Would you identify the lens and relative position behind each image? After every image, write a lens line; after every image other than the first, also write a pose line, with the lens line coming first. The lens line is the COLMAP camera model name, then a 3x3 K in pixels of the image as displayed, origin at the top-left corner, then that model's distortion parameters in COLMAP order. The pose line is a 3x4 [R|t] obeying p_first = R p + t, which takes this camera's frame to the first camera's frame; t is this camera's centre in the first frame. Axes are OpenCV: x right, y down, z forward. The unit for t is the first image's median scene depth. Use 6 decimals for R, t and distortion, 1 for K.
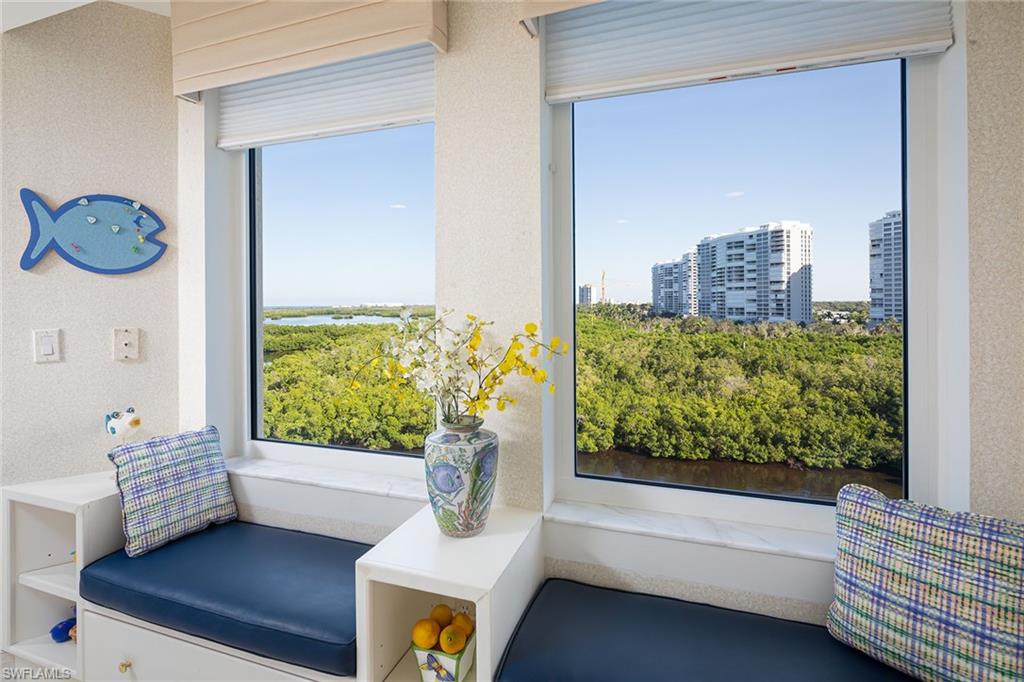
lens RADIAL K [[495.7, 0, 508.6], [0, 495.7, 315.0], [0, 0, 1]] dist [0.001756, 0.000161]
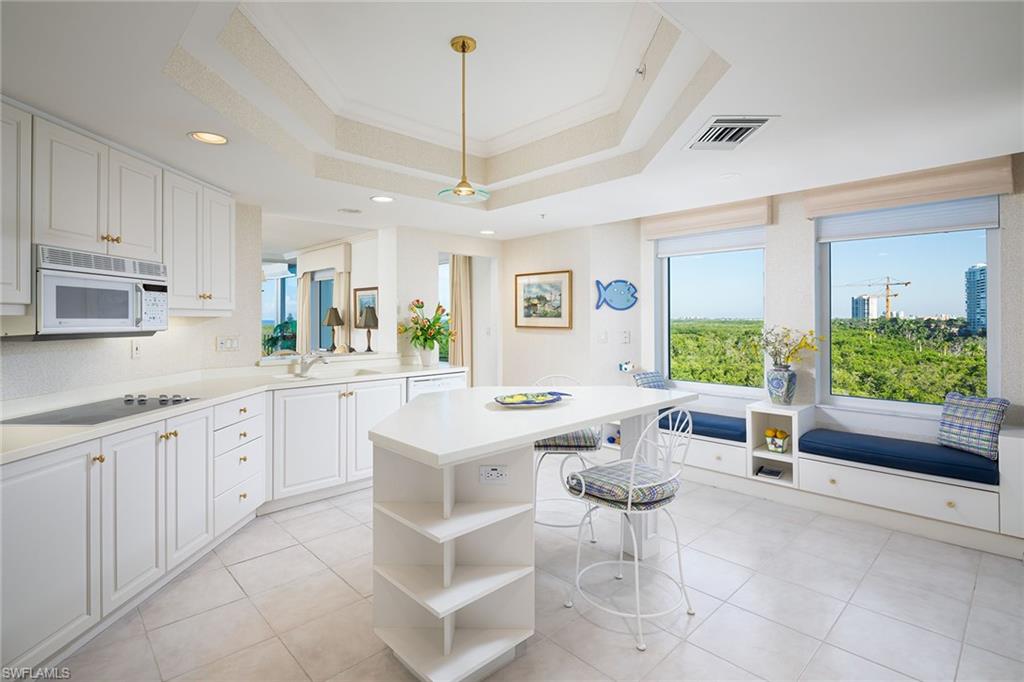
lens RADIAL K [[495.7, 0, 508.6], [0, 495.7, 315.0], [0, 0, 1]] dist [0.001756, 0.000161]
pose [[0.894247, 0.002816, -0.447565, -0.157508], [-0.015003, 0.999607, -0.023687, 0.013974], [0.447322, 0.027897, 0.893938, -1.576227]]
